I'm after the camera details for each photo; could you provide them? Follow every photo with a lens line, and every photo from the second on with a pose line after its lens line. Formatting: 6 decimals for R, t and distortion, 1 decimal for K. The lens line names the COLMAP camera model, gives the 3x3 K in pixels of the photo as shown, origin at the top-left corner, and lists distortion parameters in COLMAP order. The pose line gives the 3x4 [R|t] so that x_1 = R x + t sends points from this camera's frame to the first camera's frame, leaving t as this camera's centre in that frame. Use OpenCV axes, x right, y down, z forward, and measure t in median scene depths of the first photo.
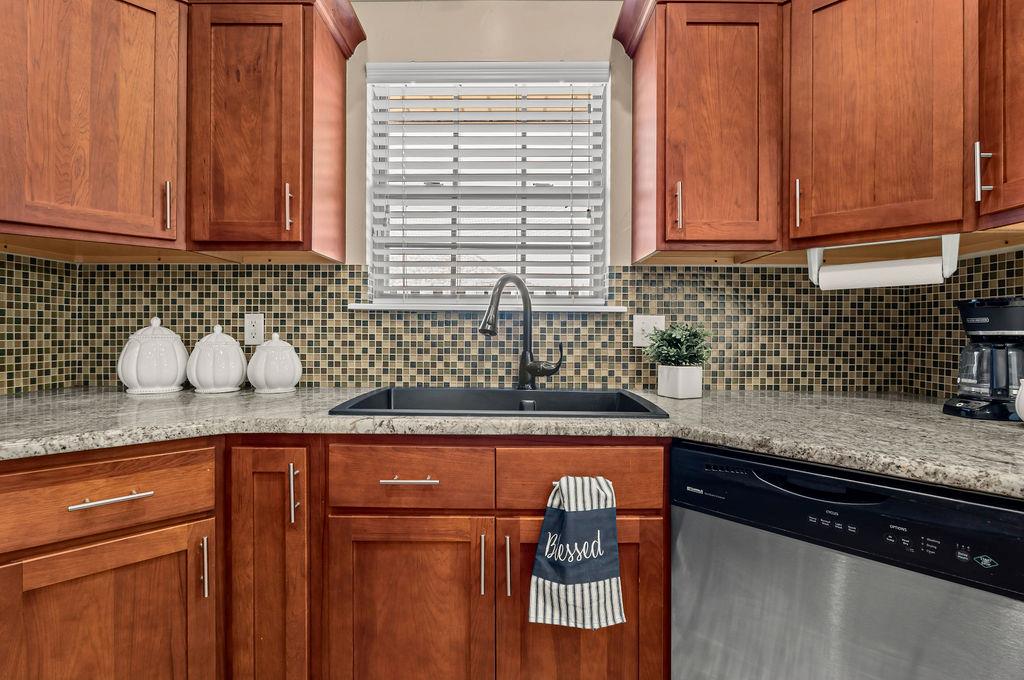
lens RADIAL K [[497.4, 0, 509.2], [0, 497.4, 334.1], [0, 0, 1]] dist [0.000567, -0.002125]
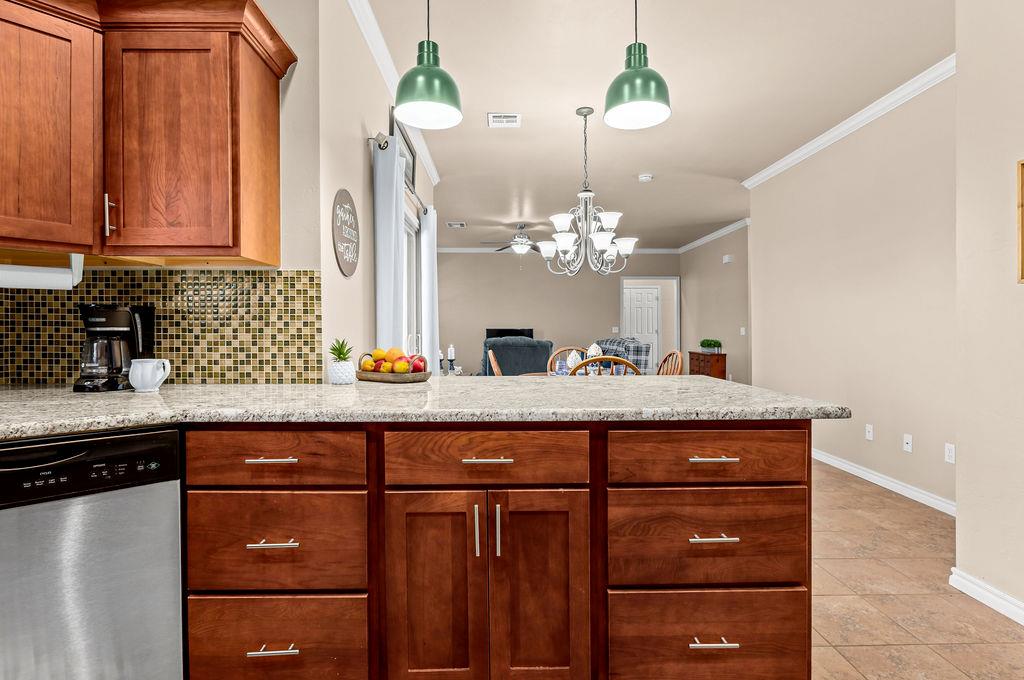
lens RADIAL K [[497.4, 0, 508.9], [0, 497.4, 333.8], [0, 0, 1]] dist [0.000567, -0.002125]
pose [[-0.011224, -0.012056, 0.999864, -0.419820], [0.002171, 0.999925, 0.012081, -0.003552], [-0.999935, 0.002306, -0.011197, -0.107301]]
